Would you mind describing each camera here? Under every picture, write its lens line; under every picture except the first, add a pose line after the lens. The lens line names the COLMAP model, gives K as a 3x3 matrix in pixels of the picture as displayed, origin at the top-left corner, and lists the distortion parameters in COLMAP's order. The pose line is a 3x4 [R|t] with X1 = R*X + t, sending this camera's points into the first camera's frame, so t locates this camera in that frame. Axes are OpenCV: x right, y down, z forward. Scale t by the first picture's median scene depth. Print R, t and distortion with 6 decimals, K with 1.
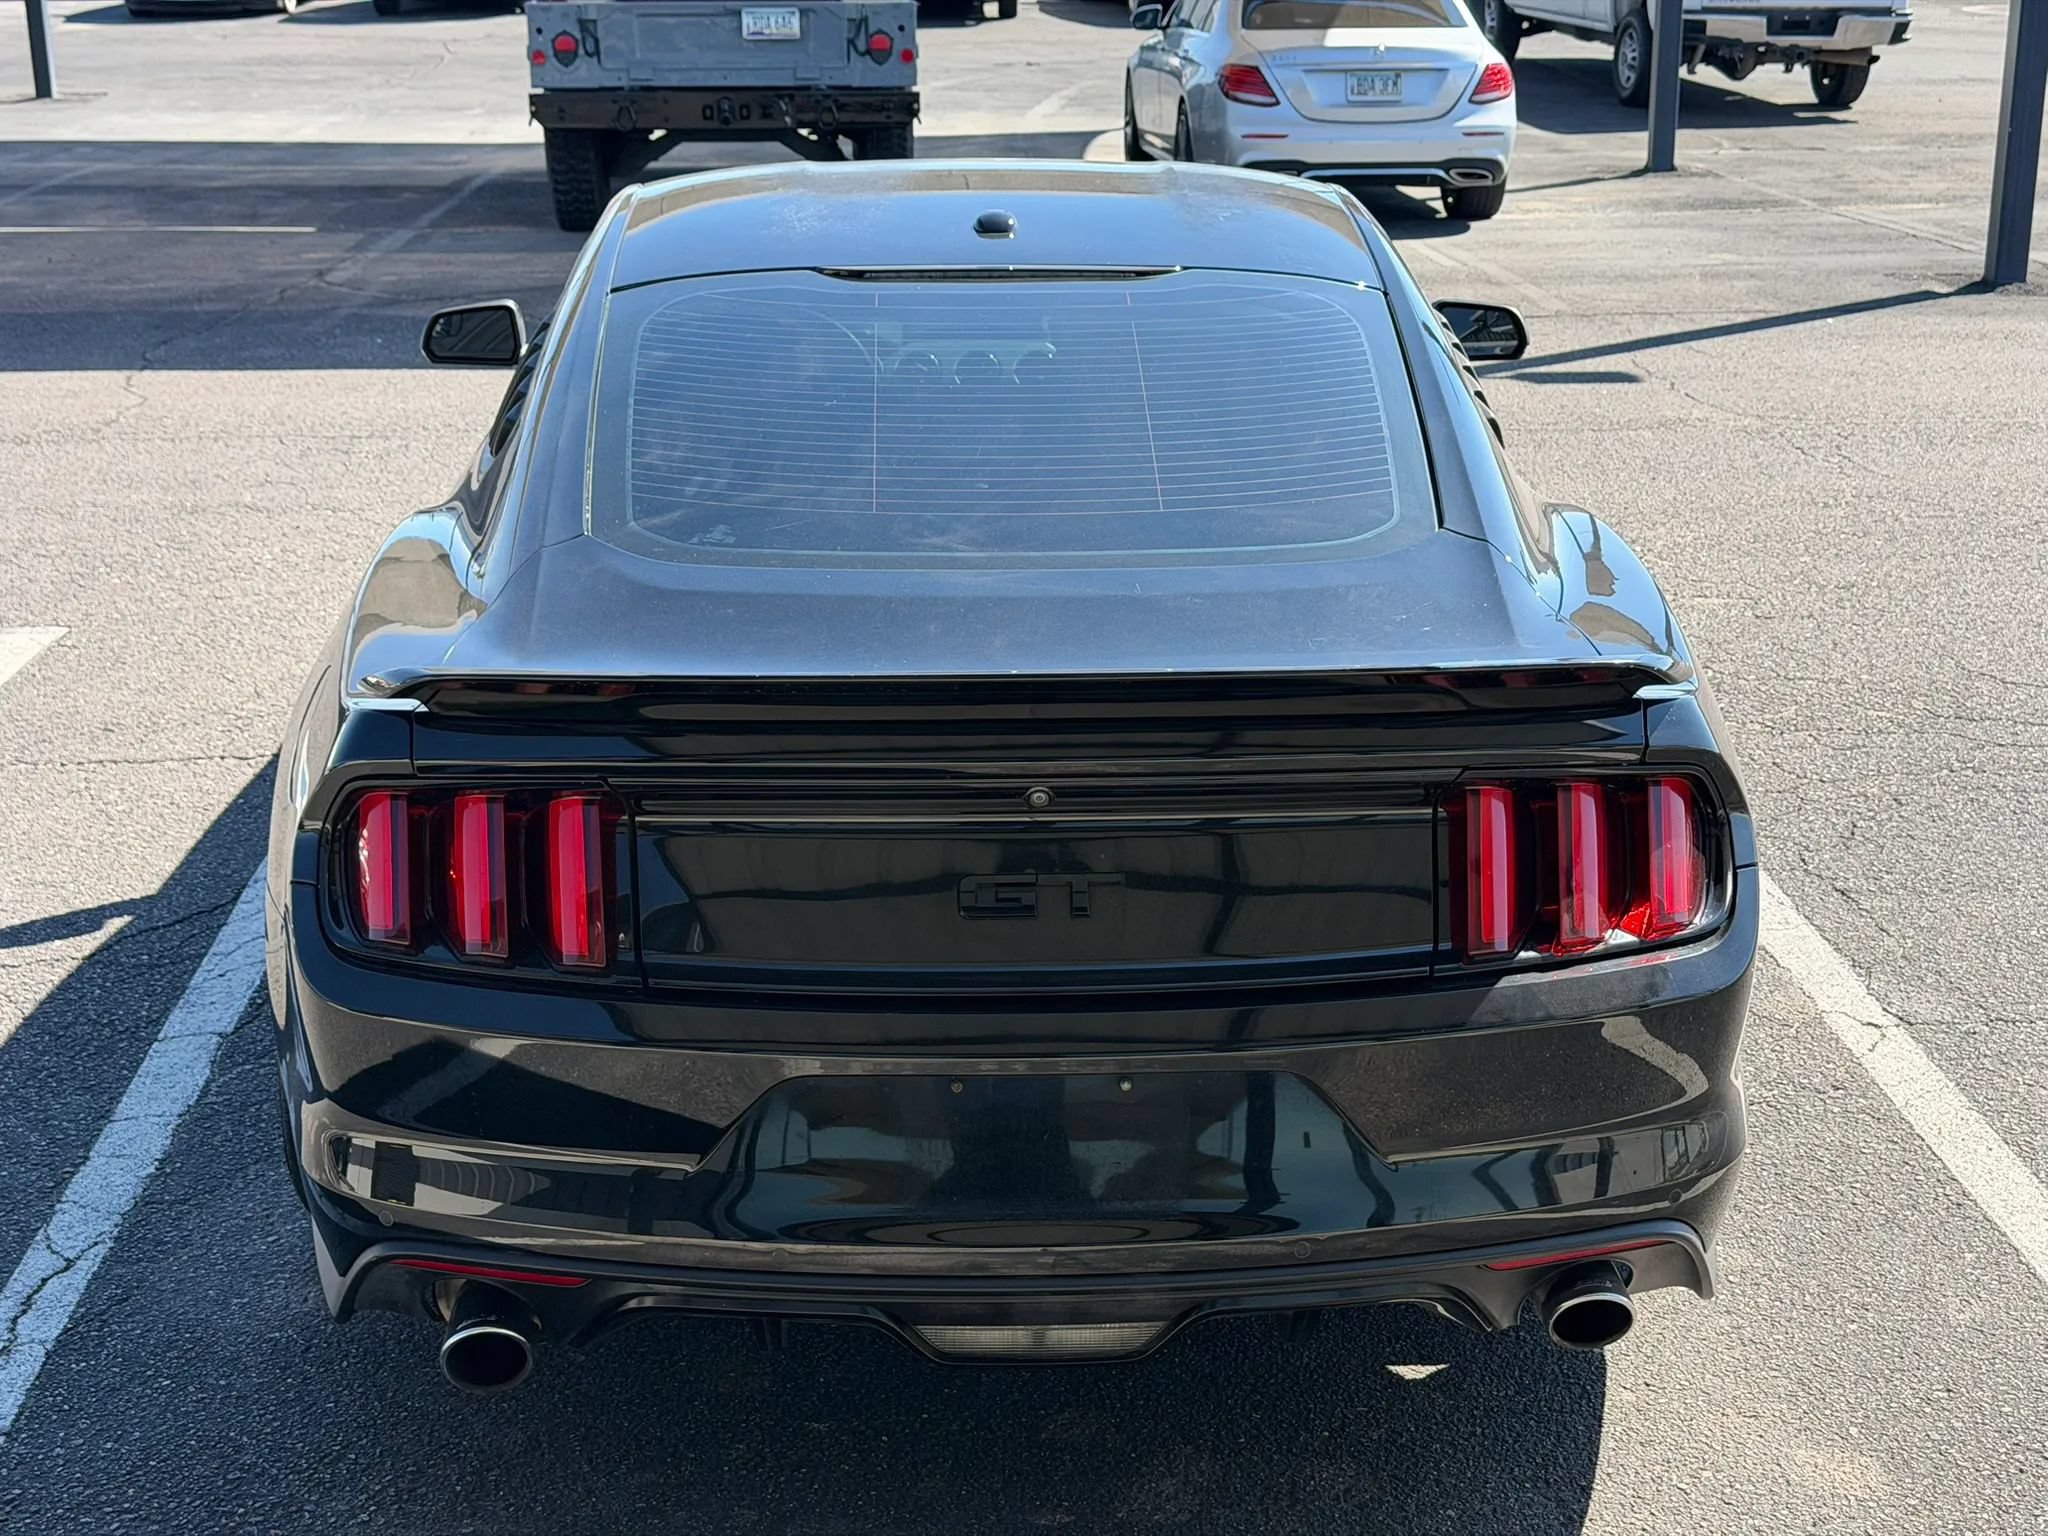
lens RADIAL K [[2847.1, 0, 1024.0], [0, 2847.1, 768.0], [0, 0, 1]] dist [0.210905, -0.490193]
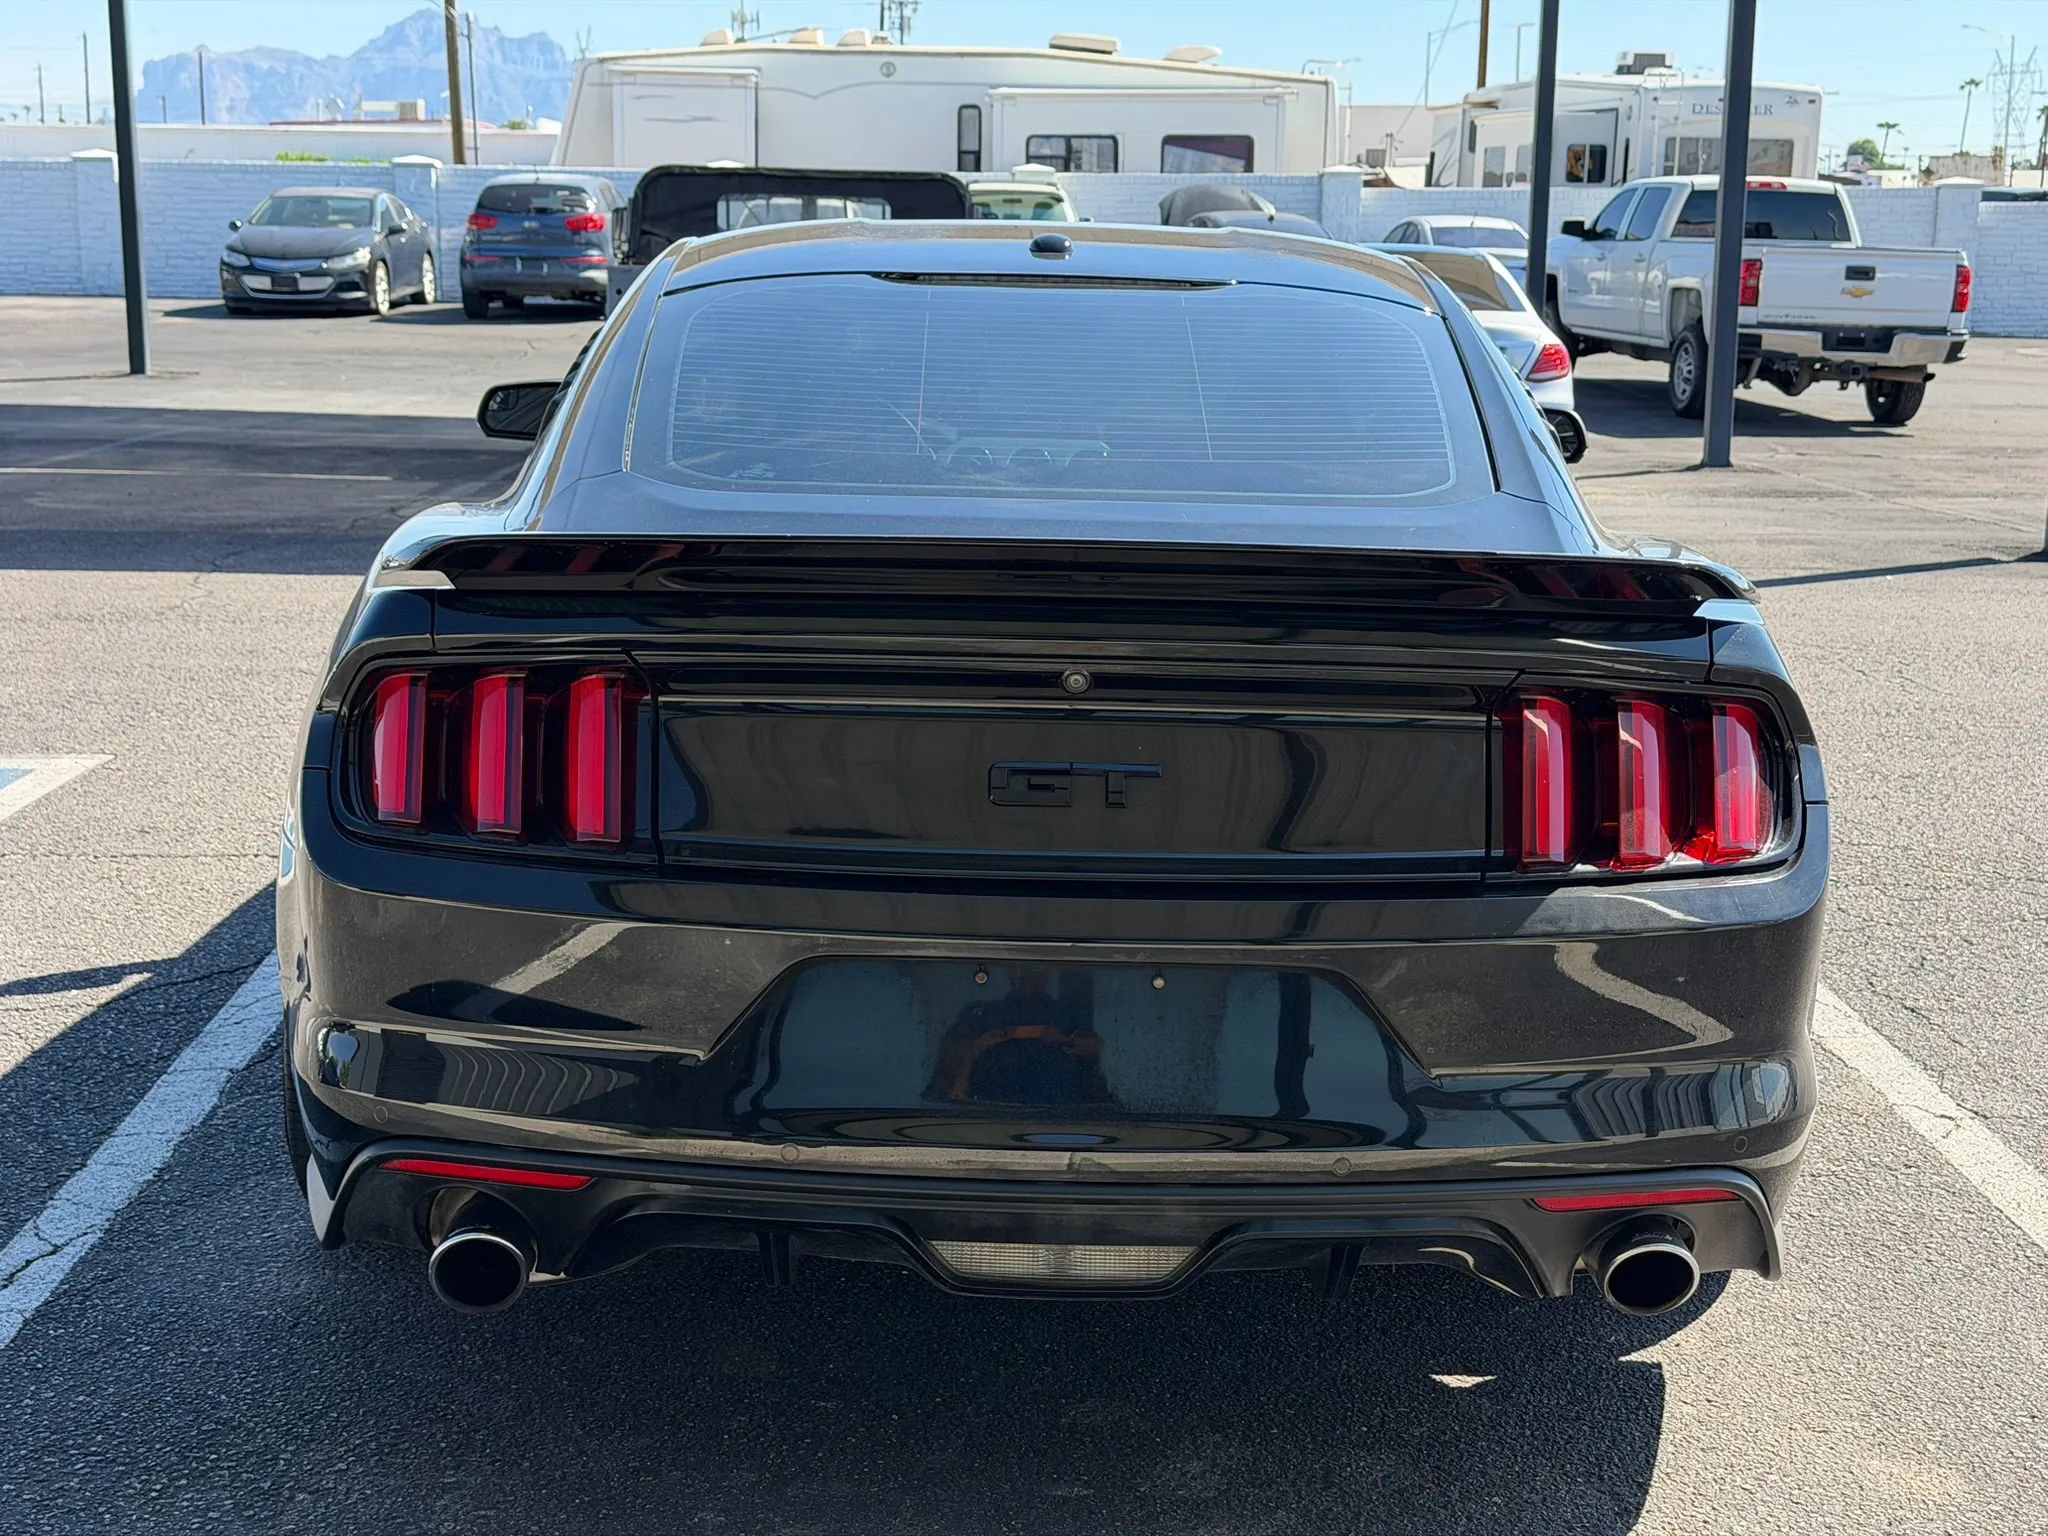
lens RADIAL K [[2841.3, 0, 1008.6], [0, 2841.3, 774.3], [0, 0, 1]] dist [0.219771, -0.514400]
pose [[0.999289, 0.028147, -0.025072, 0.004492], [-0.030835, 0.992975, -0.114233, 0.090825], [0.021681, 0.114925, 0.993138, 0.028630]]
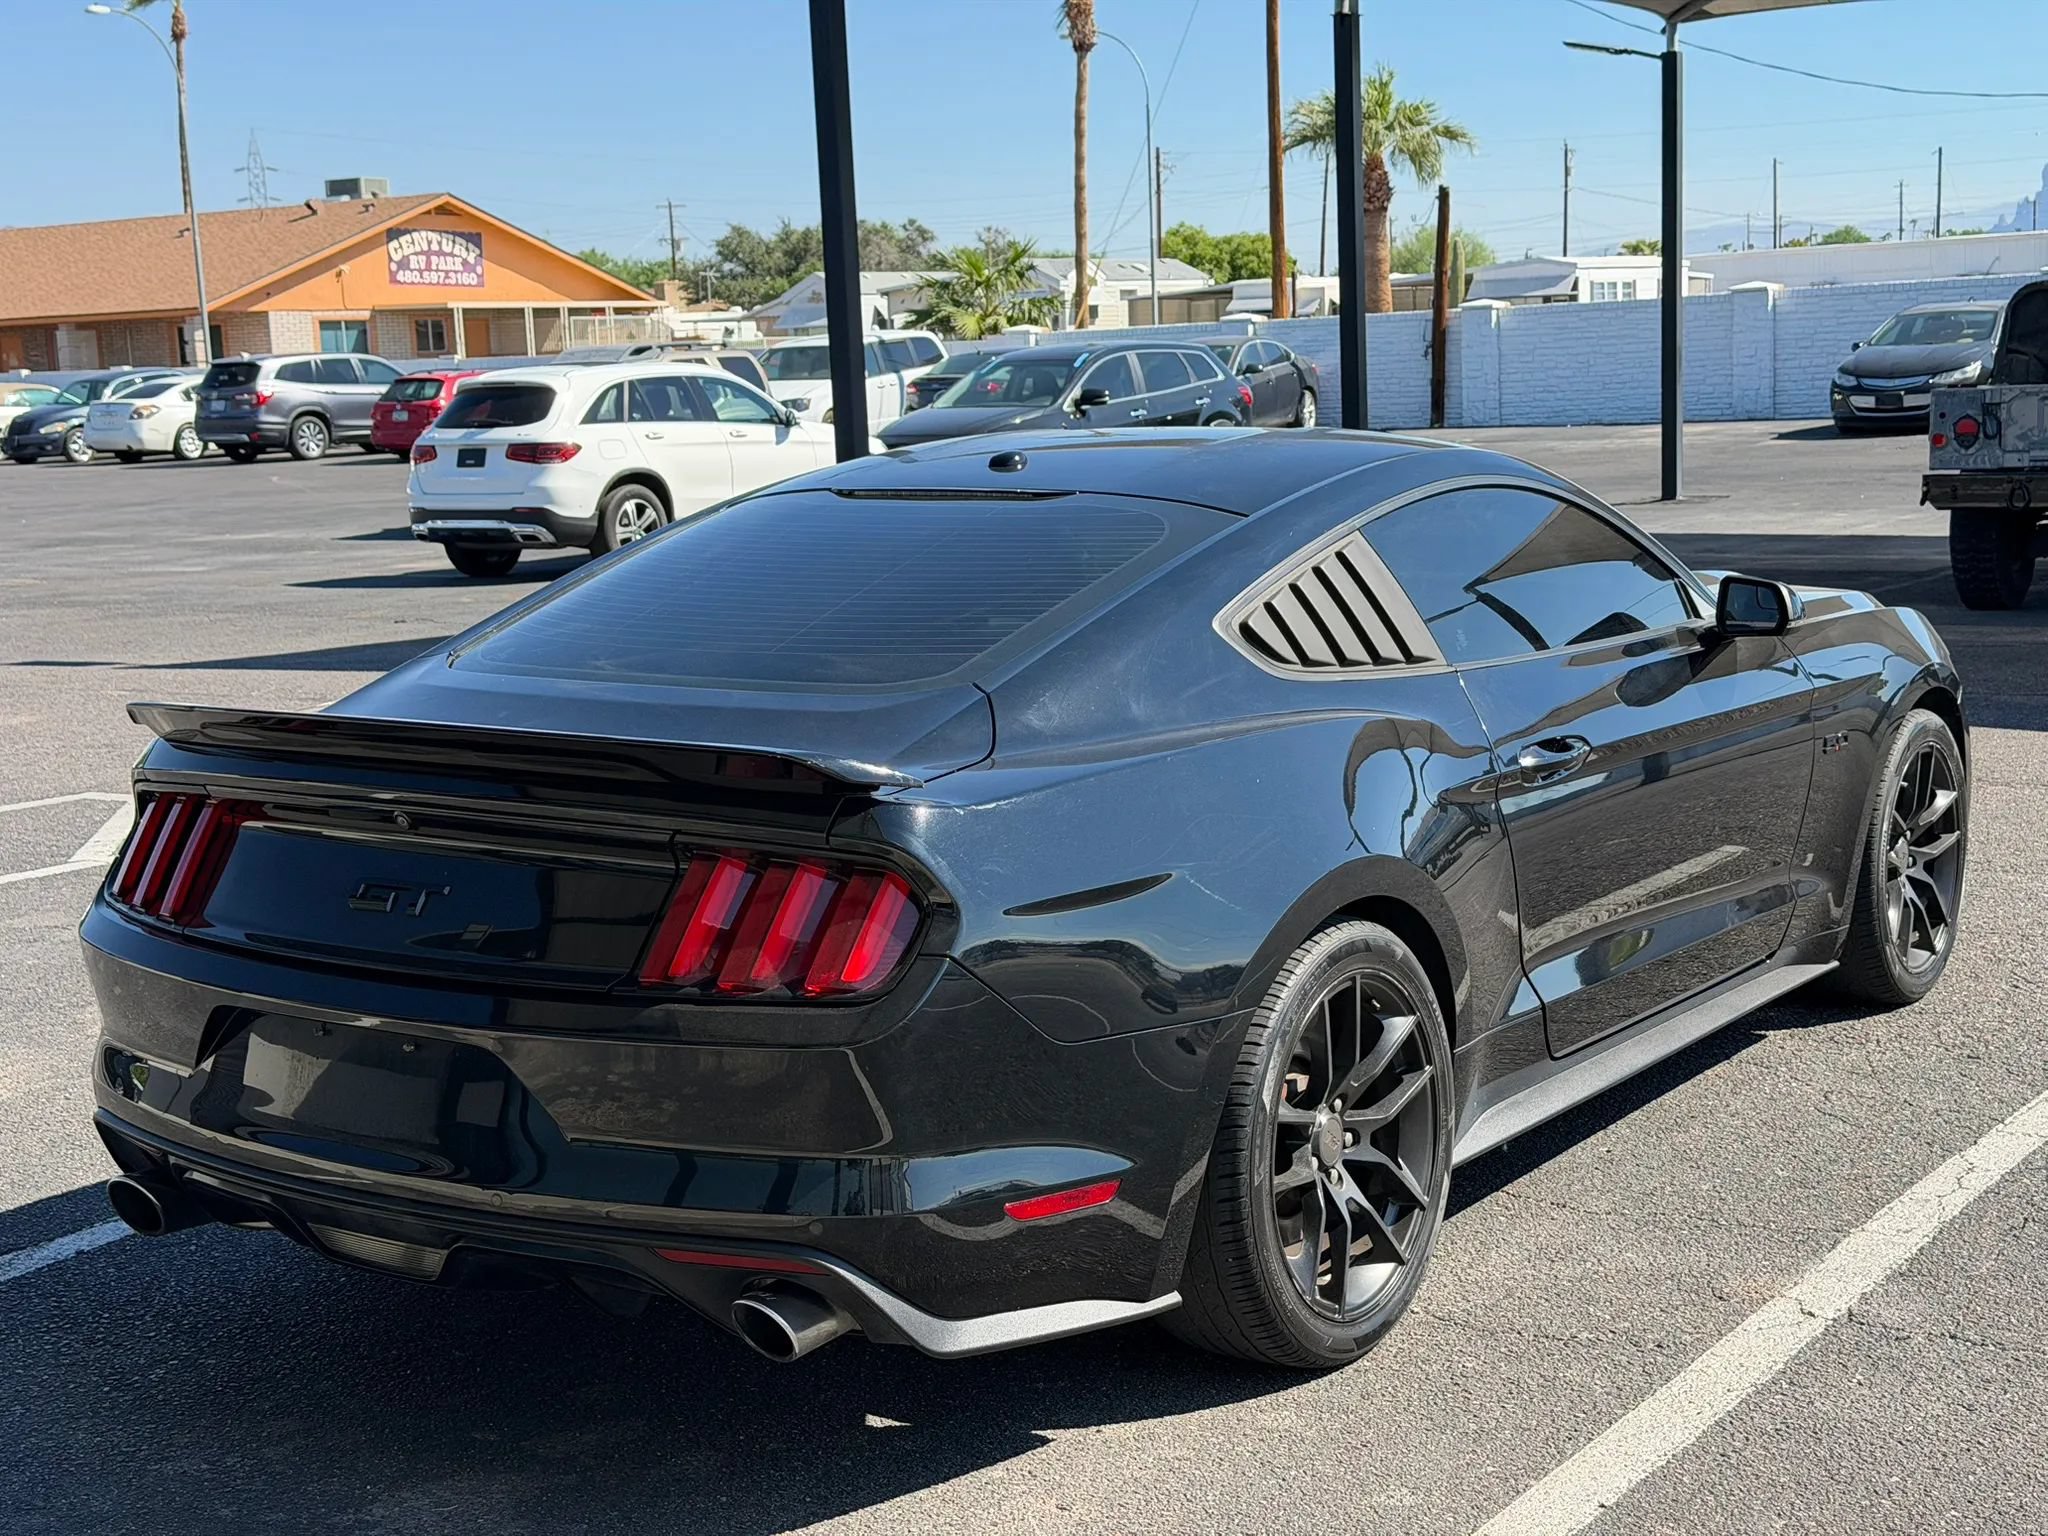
lens RADIAL K [[2847.1, 0, 1024.0], [0, 2847.1, 768.0], [0, 0, 1]] dist [0.210905, -0.490193]
pose [[0.801143, 0.066860, -0.594726, 0.607343], [-0.152284, 0.983805, -0.094539, 0.040483], [0.578774, 0.166306, 0.798350, 0.066134]]
